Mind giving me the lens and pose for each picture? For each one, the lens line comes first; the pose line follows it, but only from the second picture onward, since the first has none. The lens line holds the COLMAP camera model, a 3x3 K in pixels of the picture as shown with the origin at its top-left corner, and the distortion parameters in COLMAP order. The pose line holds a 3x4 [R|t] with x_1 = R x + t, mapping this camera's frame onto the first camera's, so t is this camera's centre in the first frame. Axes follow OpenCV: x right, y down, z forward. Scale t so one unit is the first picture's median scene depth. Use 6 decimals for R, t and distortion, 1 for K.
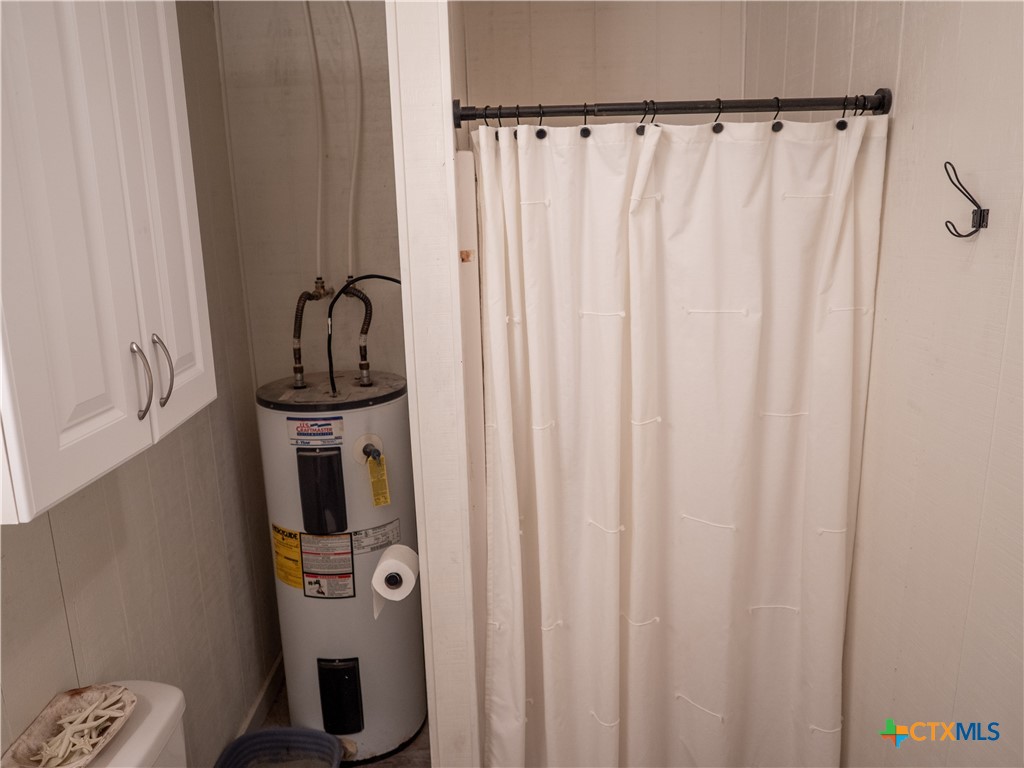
lens RADIAL K [[738.6, 0, 506.1], [0, 738.6, 381.8], [0, 0, 1]] dist [-0.022364, 0.004358]
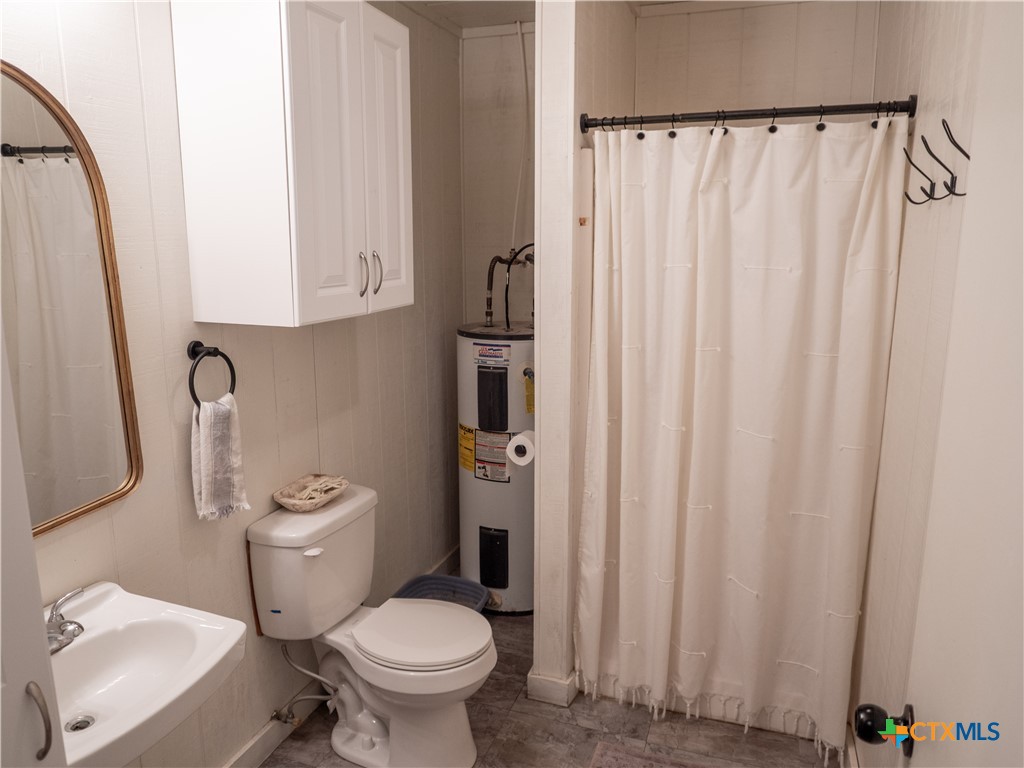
lens RADIAL K [[738.6, 0, 506.1], [0, 738.6, 381.8], [0, 0, 1]] dist [-0.022364, 0.004358]
pose [[0.936112, 0.092818, -0.339233, 0.300700], [-0.100962, 0.994870, -0.006394, 0.154132], [0.336899, 0.040235, 0.940681, -0.364619]]
